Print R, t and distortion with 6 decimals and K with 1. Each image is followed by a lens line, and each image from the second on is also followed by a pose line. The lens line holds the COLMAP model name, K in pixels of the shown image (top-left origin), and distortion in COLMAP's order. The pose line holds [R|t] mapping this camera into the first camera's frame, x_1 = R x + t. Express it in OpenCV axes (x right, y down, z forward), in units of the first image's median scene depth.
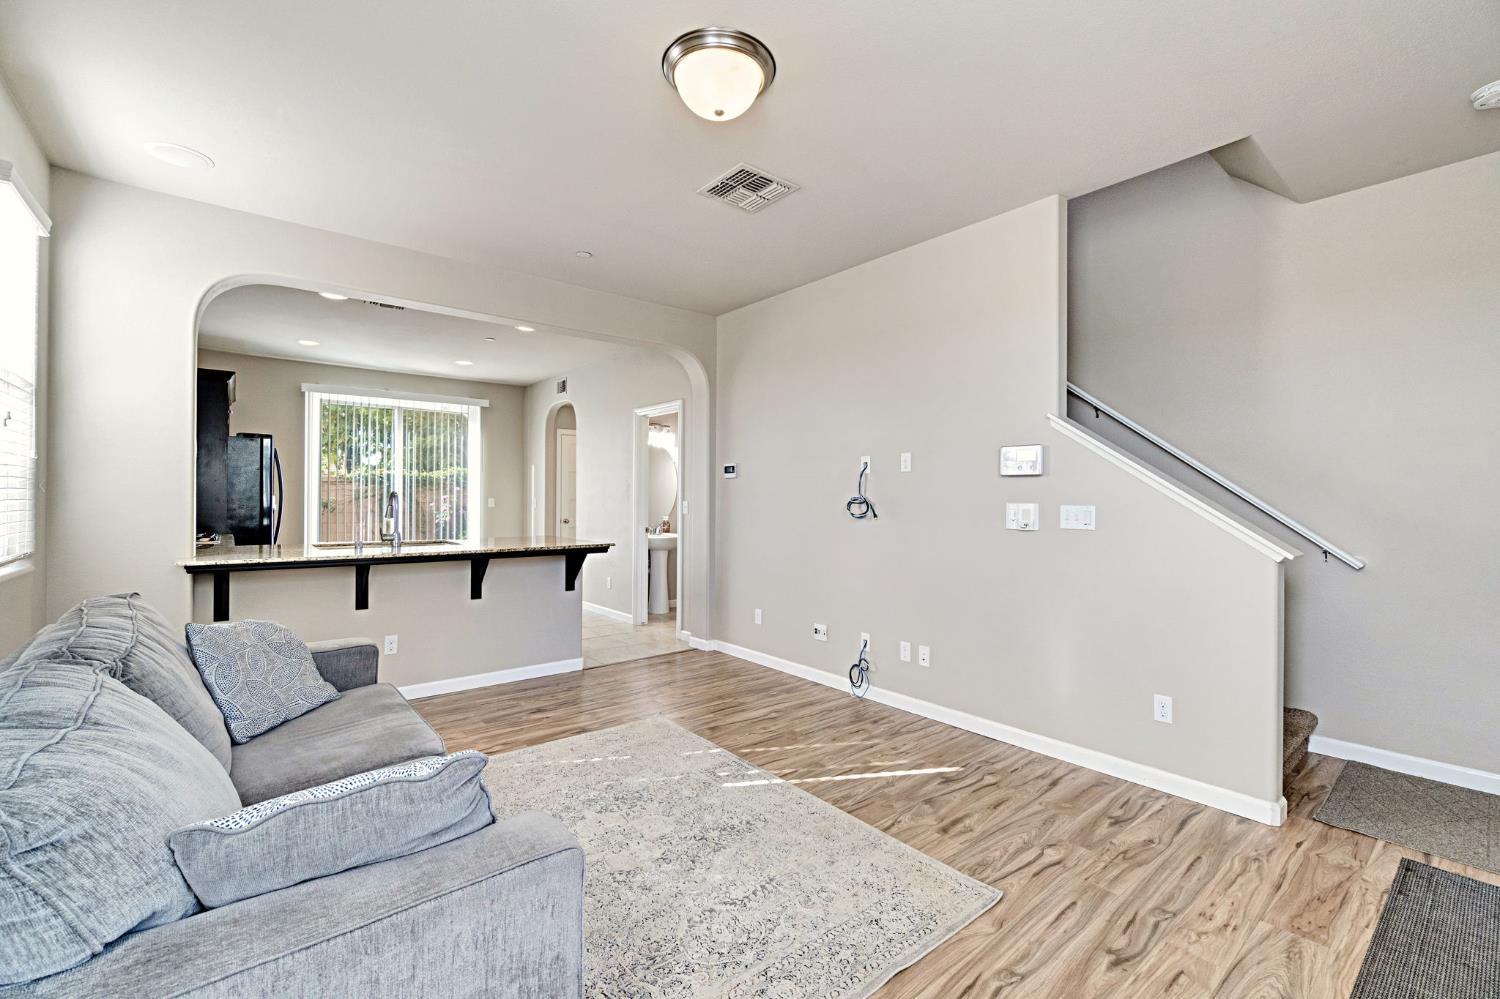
lens RADIAL K [[651.7, 0, 759.2], [0, 651.7, 497.3], [0, 0, 1]] dist [-0.005053, -0.000232]
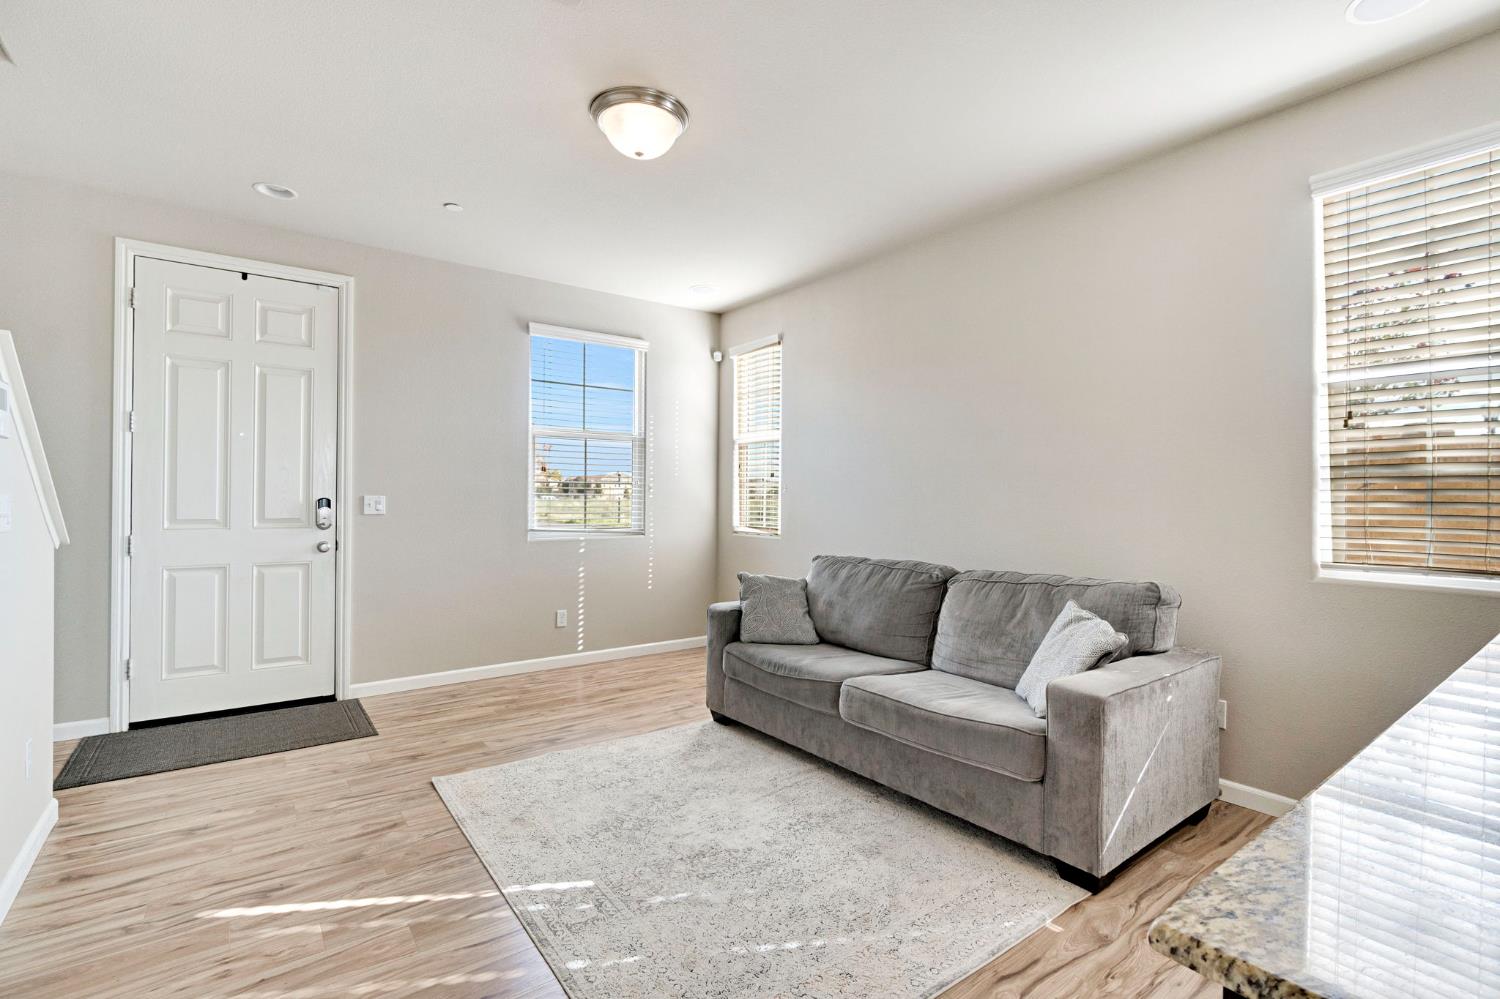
lens RADIAL K [[687.5, 0, 744.0], [0, 687.5, 496.5], [0, 0, 1]] dist [-0.005845, 0.000382]
pose [[-0.998064, -0.013331, 0.060753, -0.116611], [-0.013545, 0.999903, -0.003116, 0.004487], [-0.060706, -0.003932, -0.998148, 0.780419]]
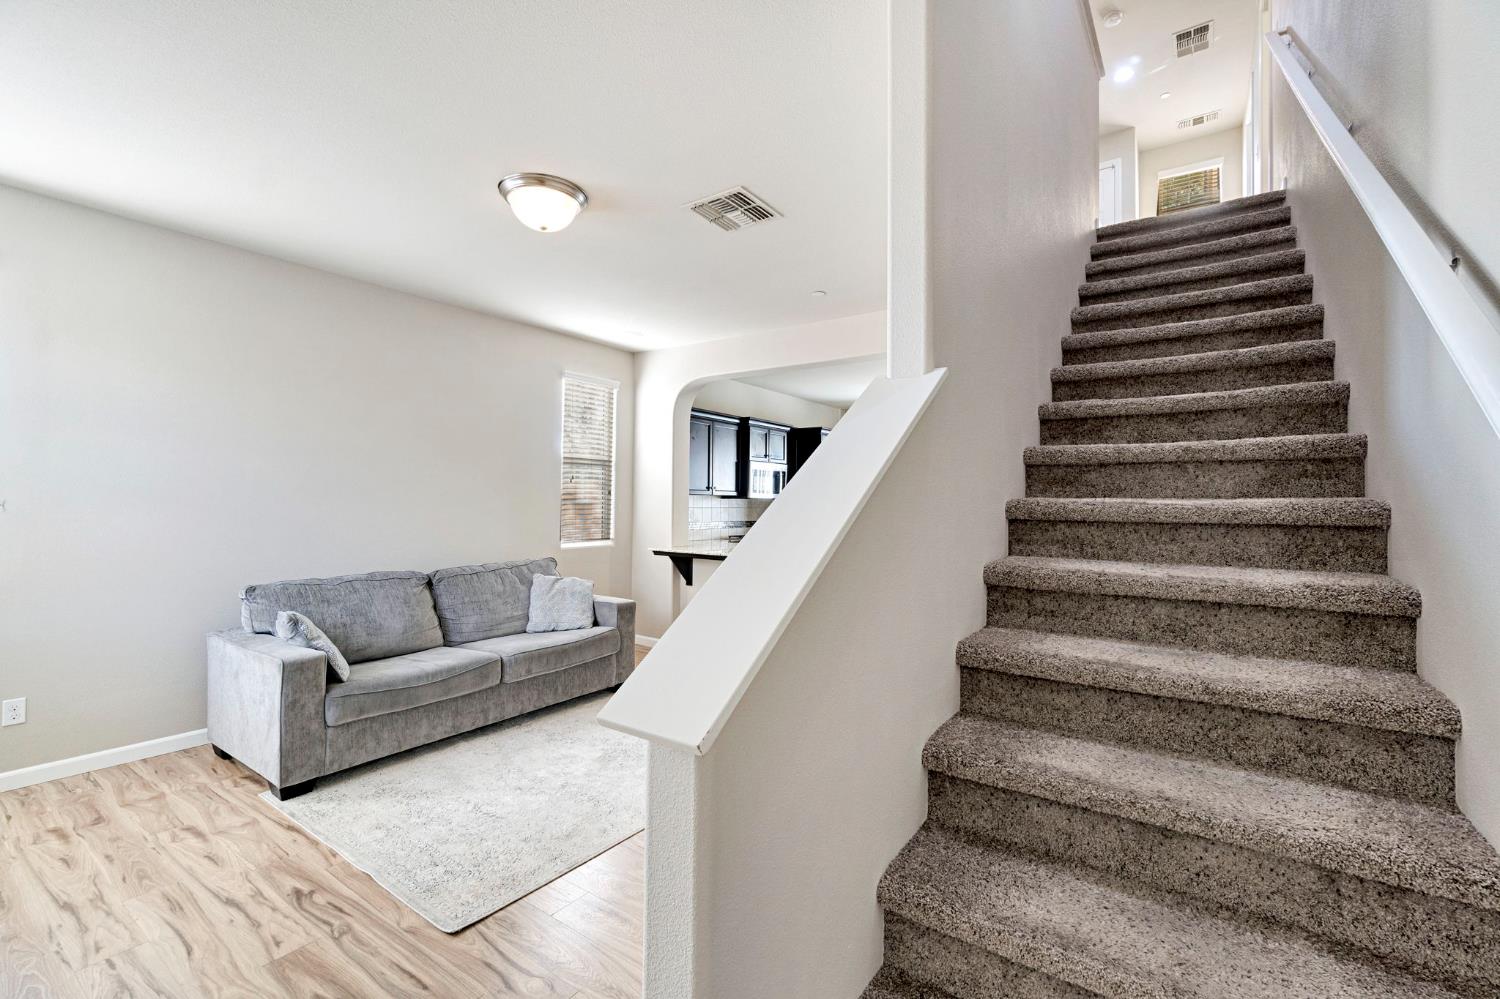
lens RADIAL K [[651.7, 0, 751.8], [0, 651.7, 502.5], [0, 0, 1]] dist [-0.005053, -0.000232]
pose [[0.256299, -0.002738, -0.966594, 0.466896], [-0.006893, 0.999965, -0.004660, -0.011417], [0.966573, 0.007857, 0.256272, 0.383950]]
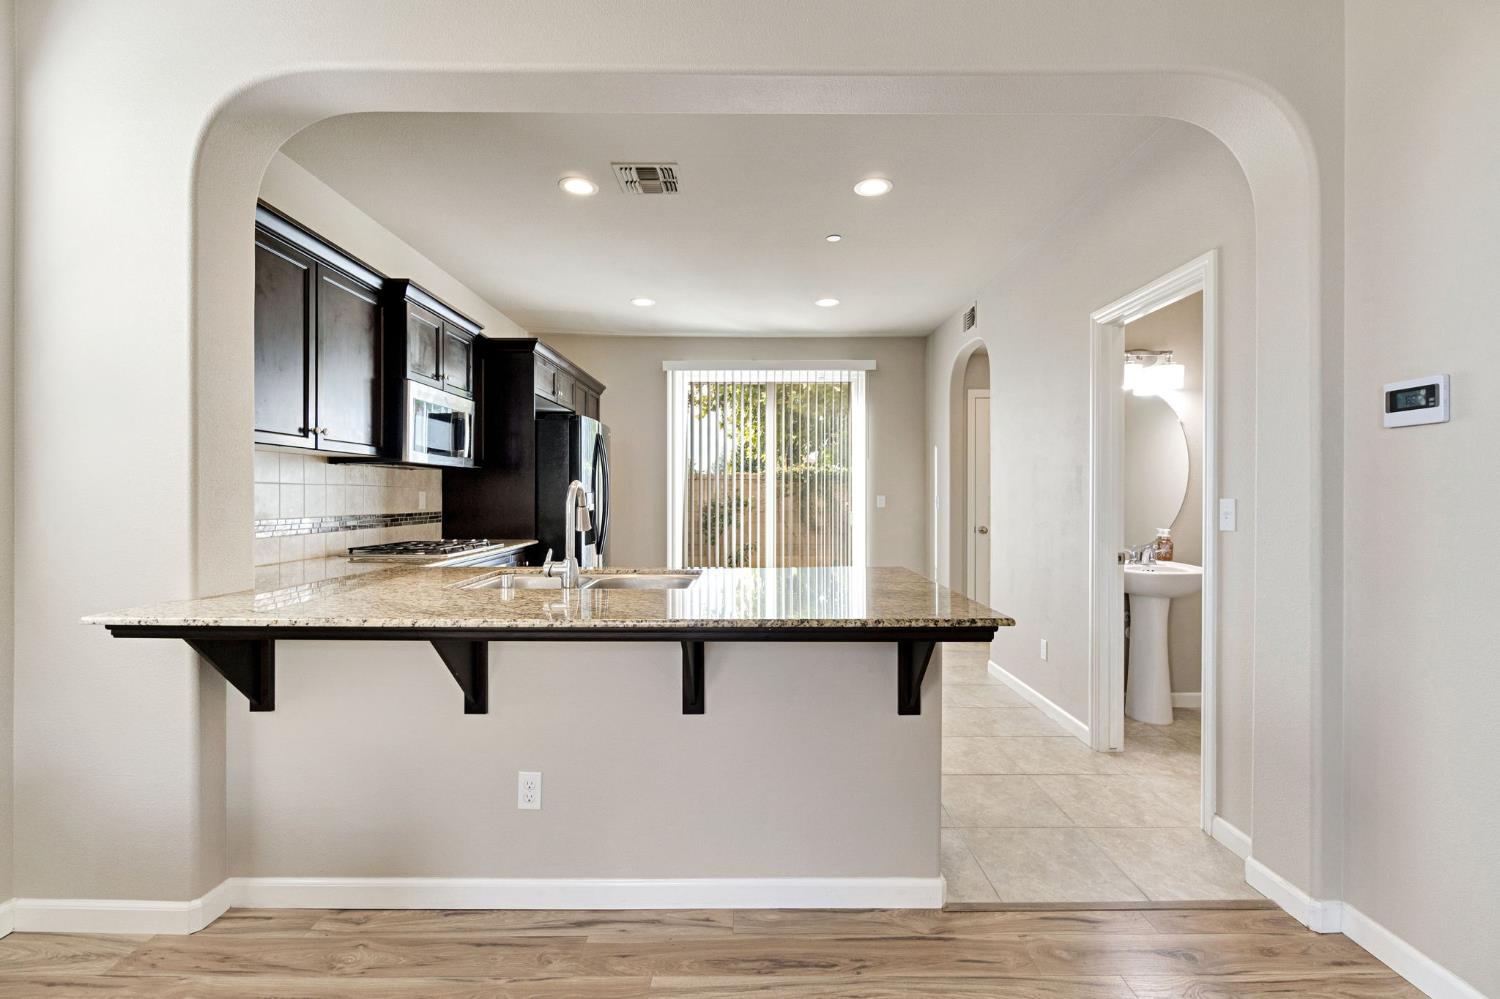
lens RADIAL K [[651.7, 0, 753.3], [0, 651.7, 494.0], [0, 0, 1]] dist [-0.005053, -0.000232]
pose [[0.770956, -0.005311, -0.636867, -0.074172], [0.003606, 0.999986, -0.003974, 0.003011], [0.636878, 0.000768, 0.770964, 0.447641]]
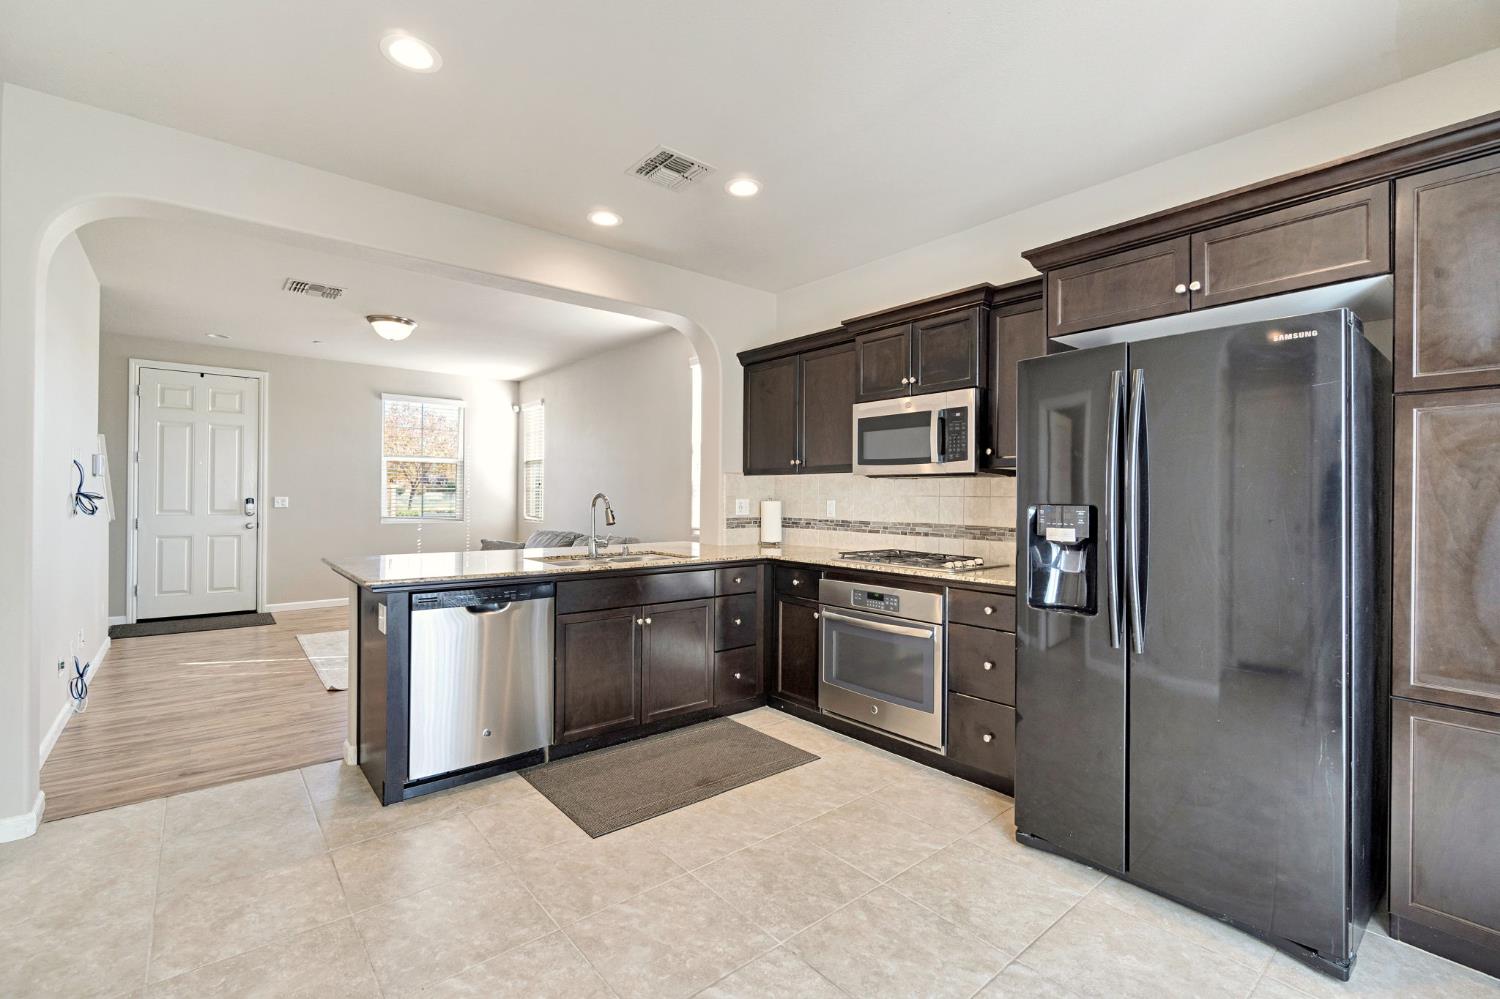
lens RADIAL K [[651.7, 0, 750.2], [0, 651.7, 495.0], [0, 0, 1]] dist [-0.005053, -0.000232]
pose [[-0.999893, -0.014198, -0.003642, -0.501345], [-0.014187, 0.999895, -0.002997, -0.004388], [0.003684, -0.002945, -0.999989, 1.232059]]
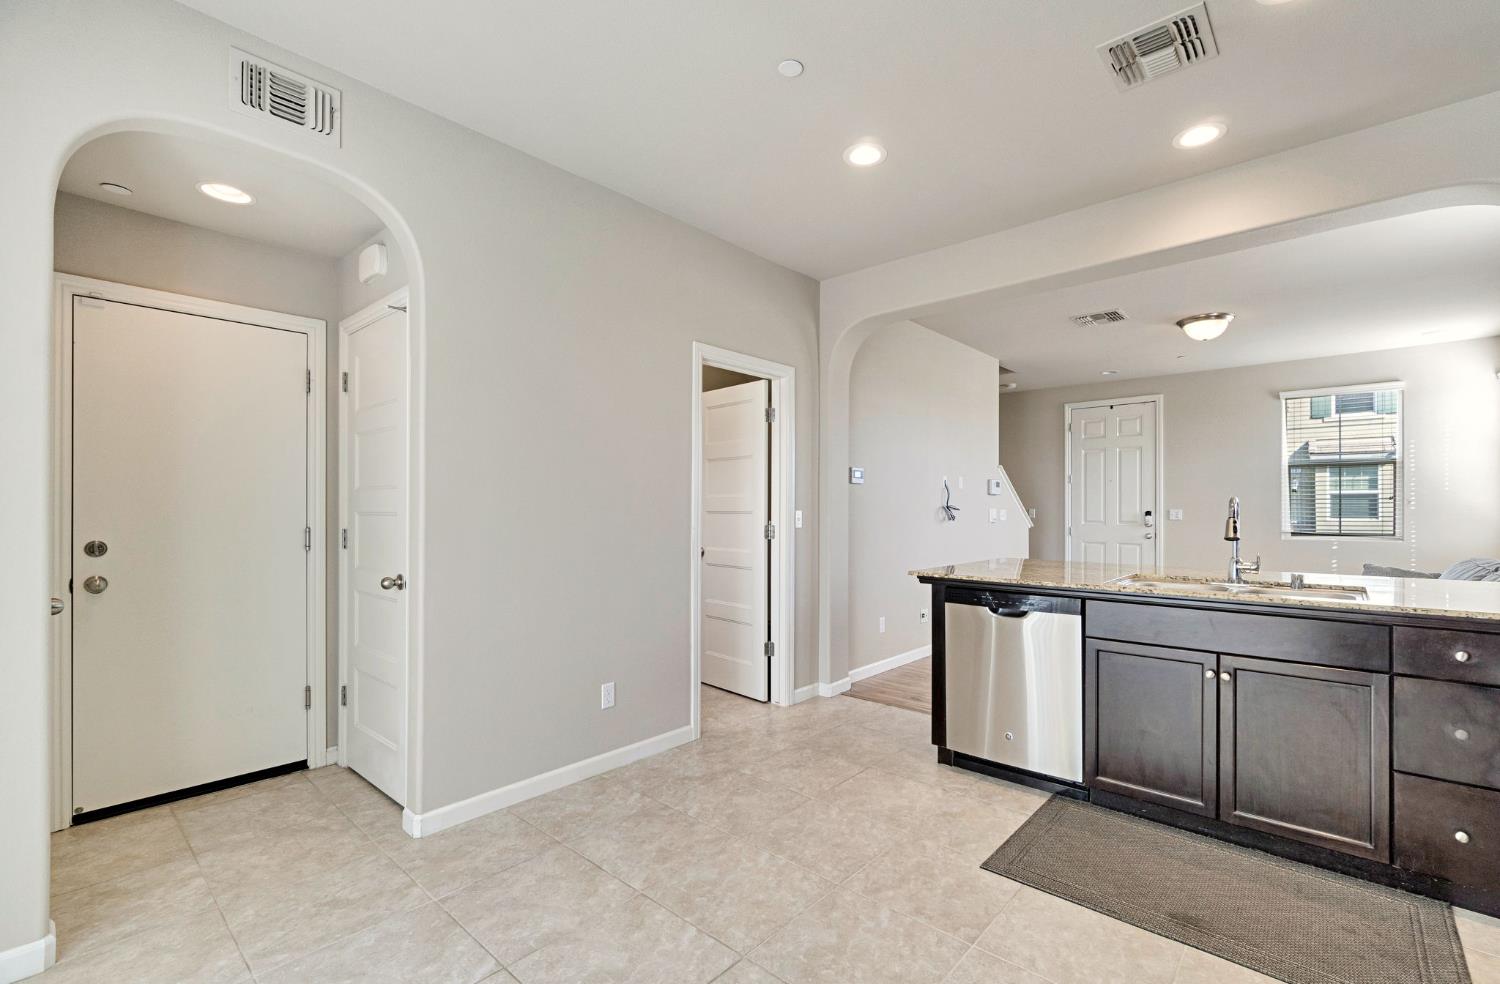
lens RADIAL K [[658.9, 0, 780.3], [0, 658.9, 504.5], [0, 0, 1]] dist [-0.003727, -0.000135]
pose [[-0.160321, 0.000668, 0.987065, -0.750504], [-0.001381, 0.999999, -0.000901, -0.000313], [-0.987064, -0.001508, -0.160320, 1.015232]]
